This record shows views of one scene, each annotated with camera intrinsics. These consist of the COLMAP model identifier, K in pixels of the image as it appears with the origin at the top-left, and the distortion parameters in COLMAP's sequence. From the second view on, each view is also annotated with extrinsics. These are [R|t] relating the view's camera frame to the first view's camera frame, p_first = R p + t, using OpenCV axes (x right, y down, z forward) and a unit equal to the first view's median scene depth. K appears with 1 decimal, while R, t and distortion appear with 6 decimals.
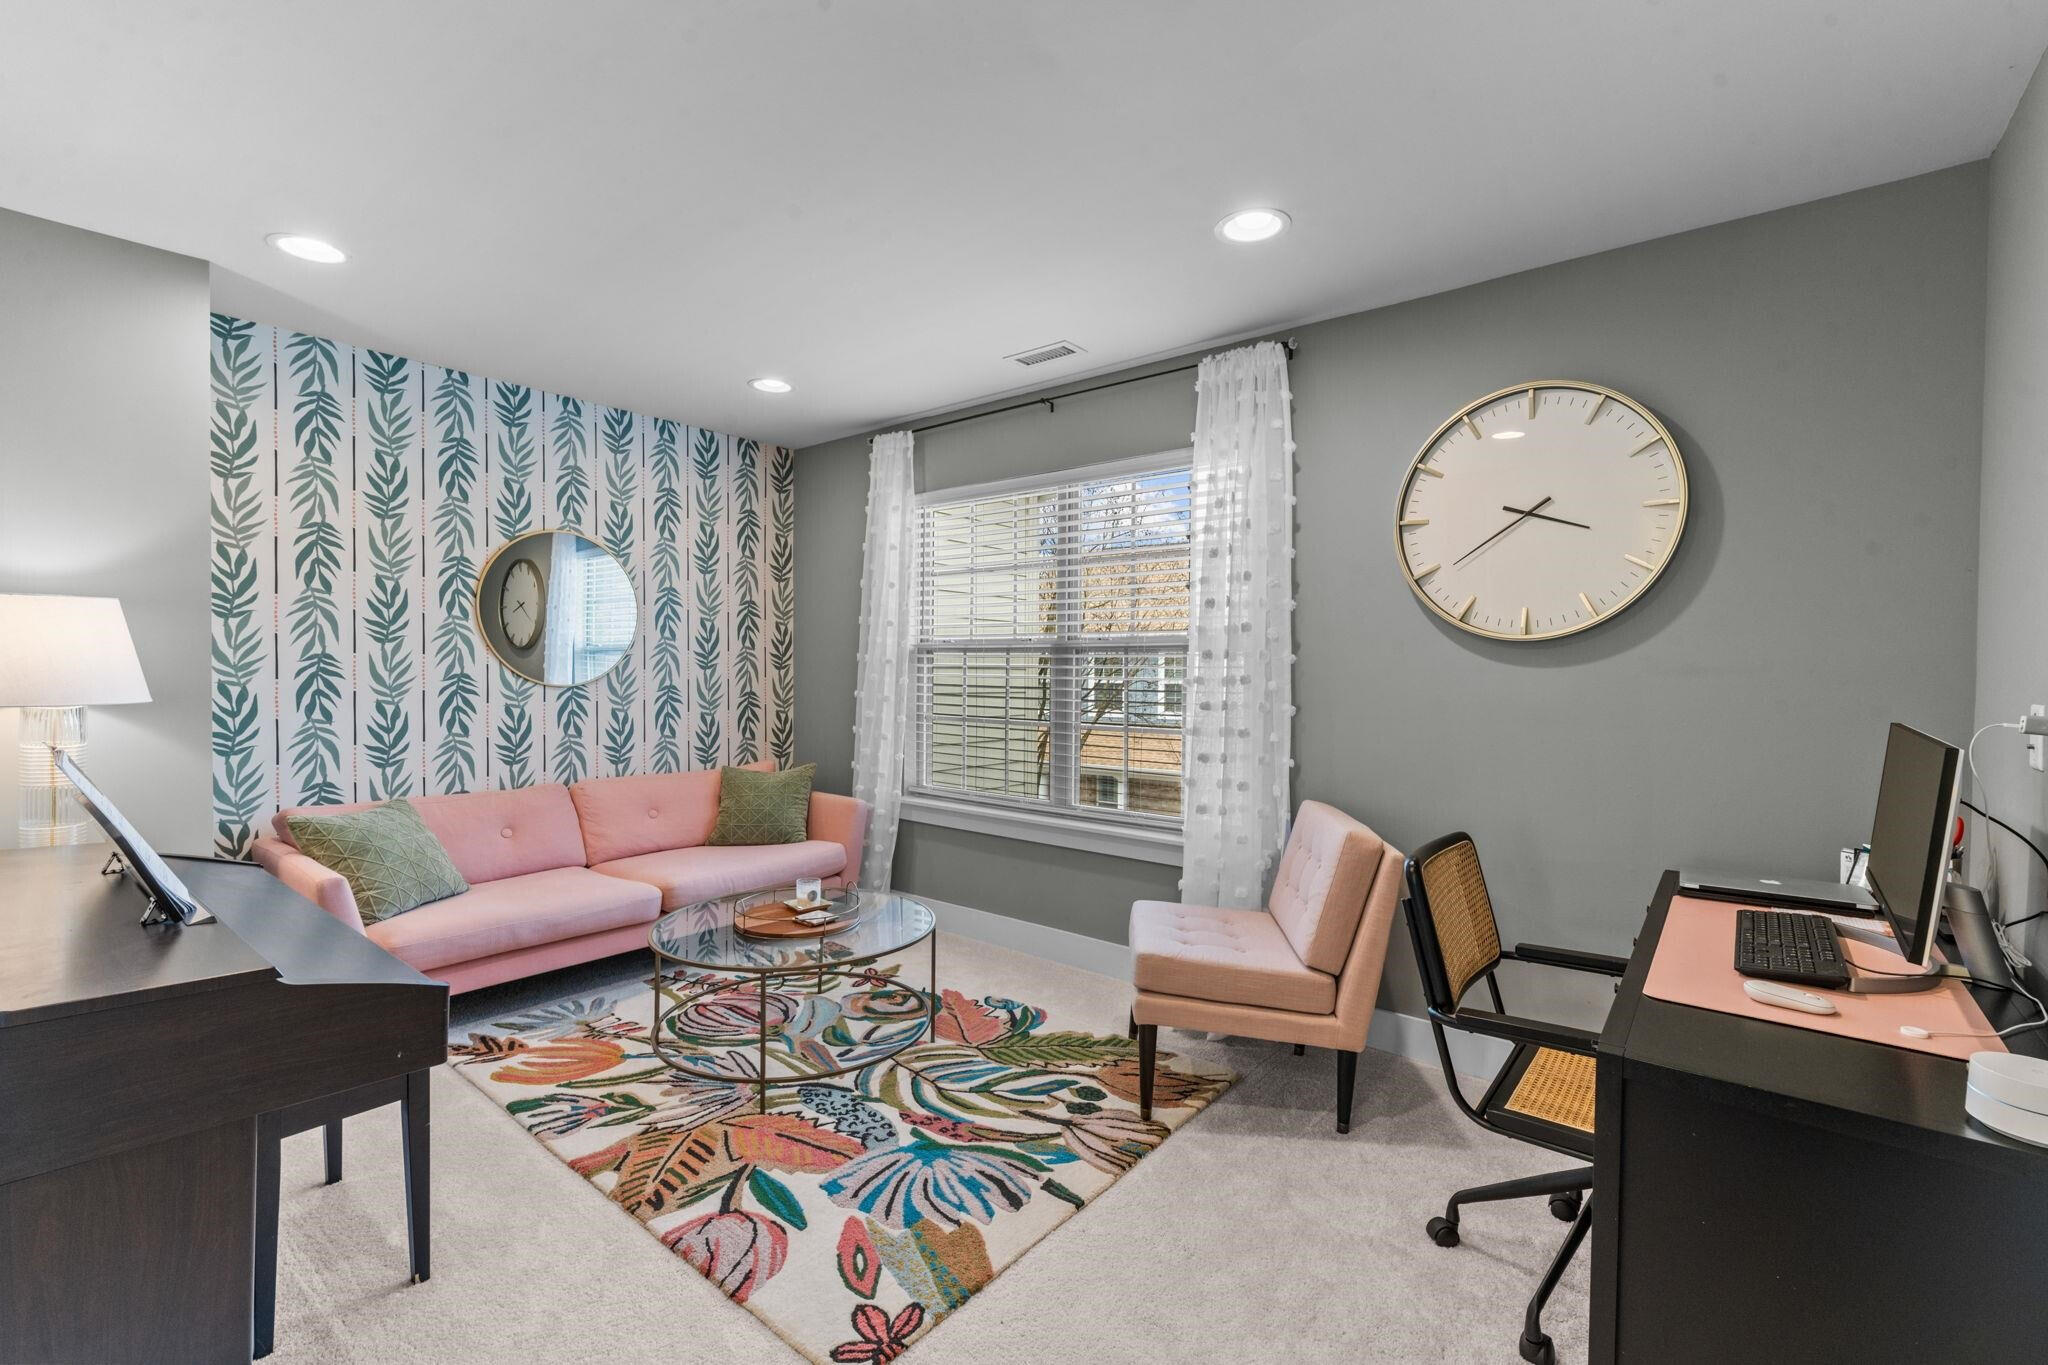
lens RADIAL K [[903.0, 0, 1017.5], [0, 903.0, 686.1], [0, 0, 1]] dist [-0.001872, -0.000336]
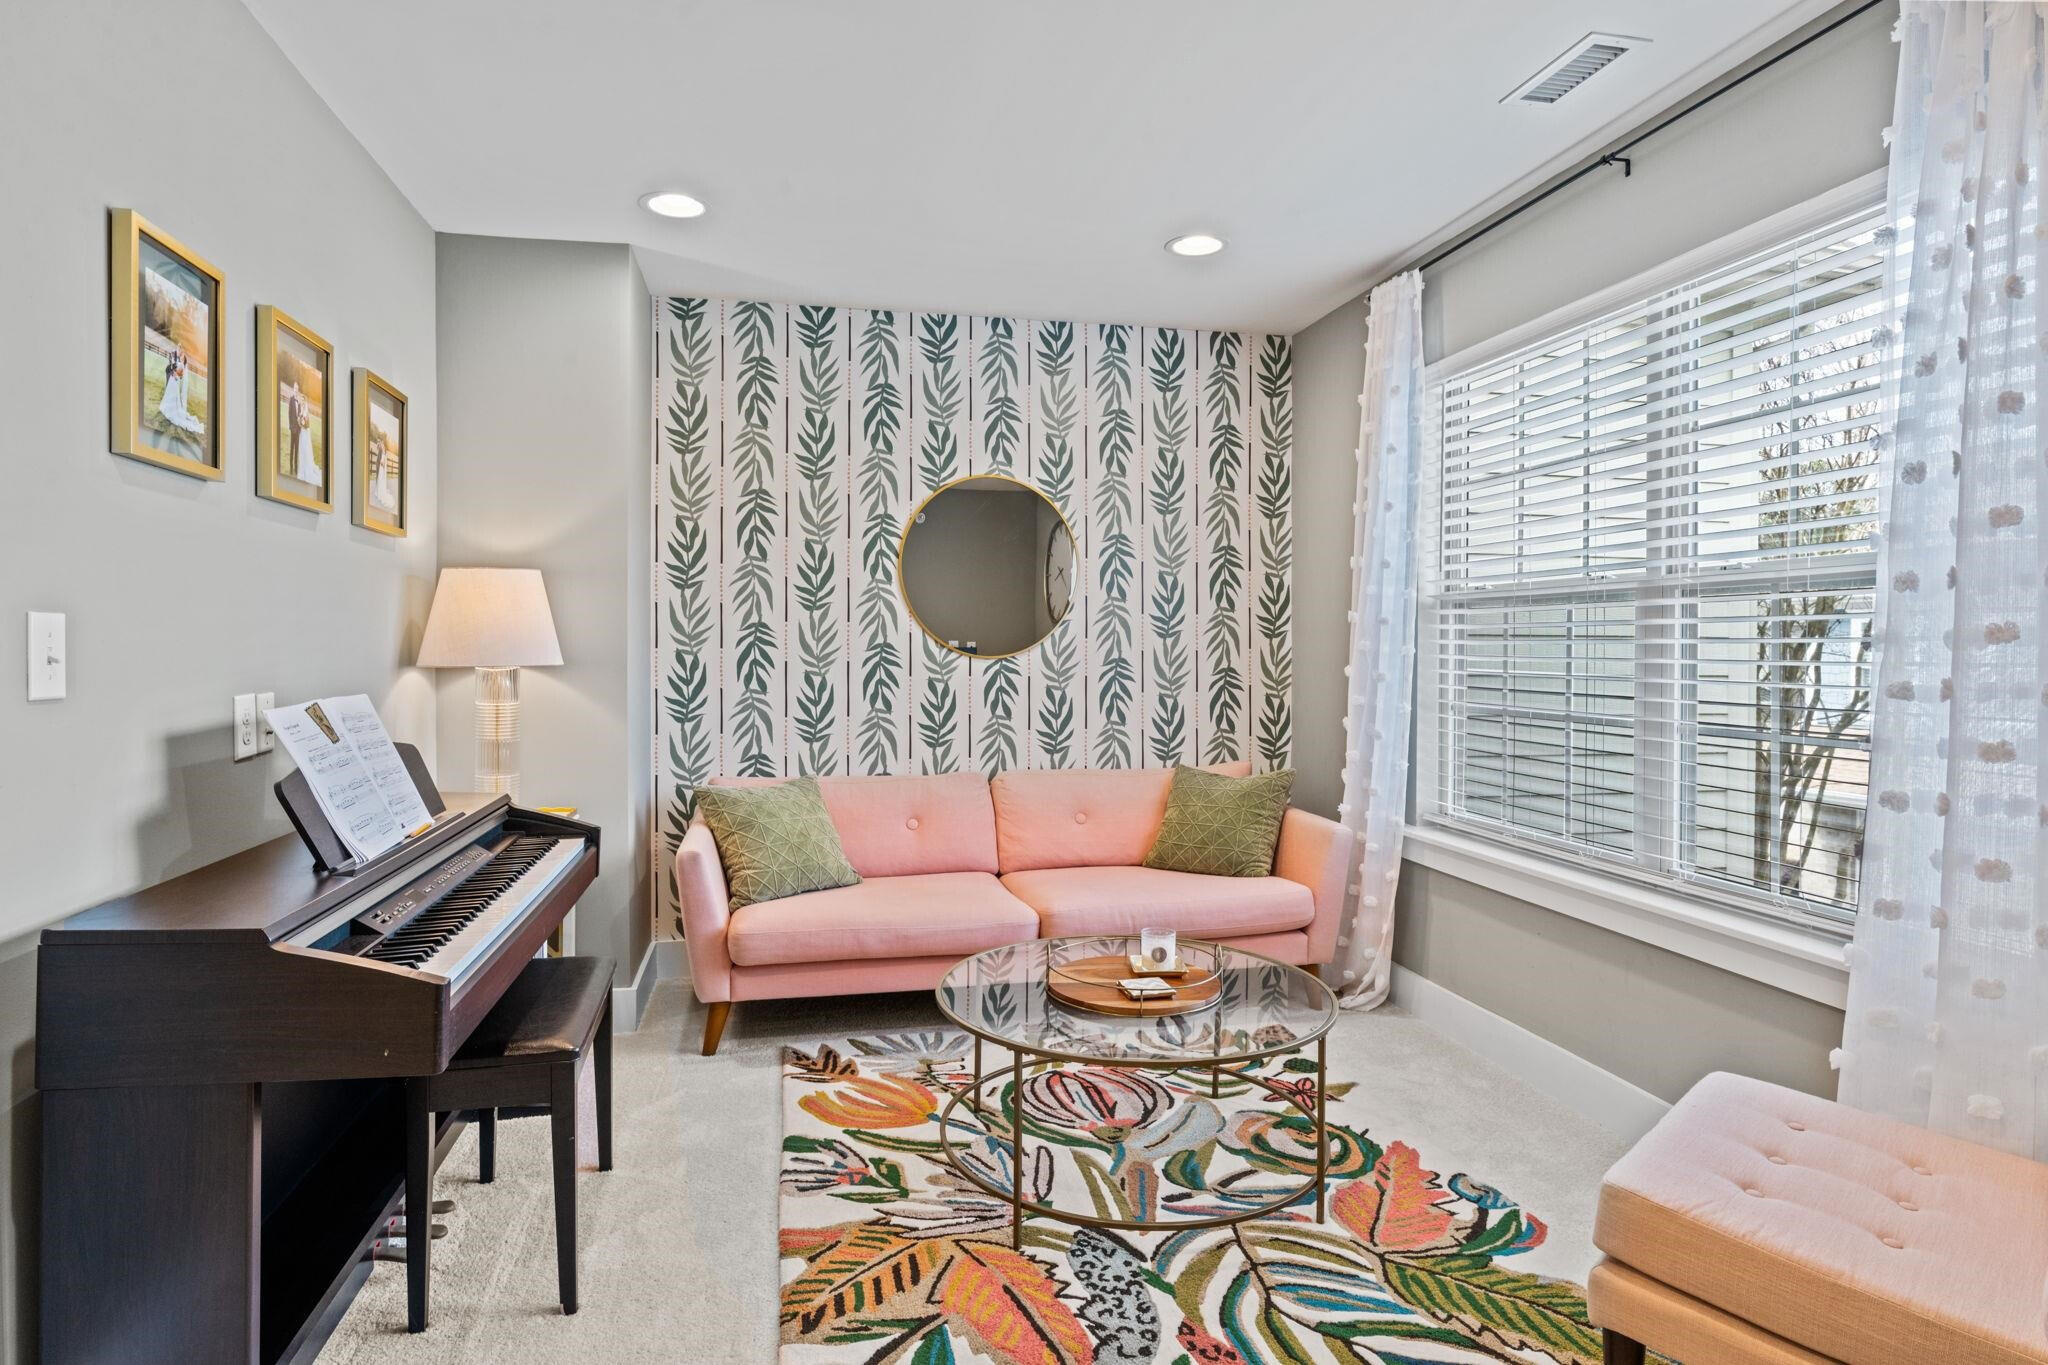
lens RADIAL K [[1101.8, 0, 1015.4], [0, 1101.8, 662.3], [0, 0, 1]] dist [-0.016183, -0.001215]
pose [[0.768376, 0.000807, -0.639998, 0.208001], [-0.008535, 0.999923, -0.008986, 0.015470], [0.639942, 0.012367, 0.768324, 0.256483]]
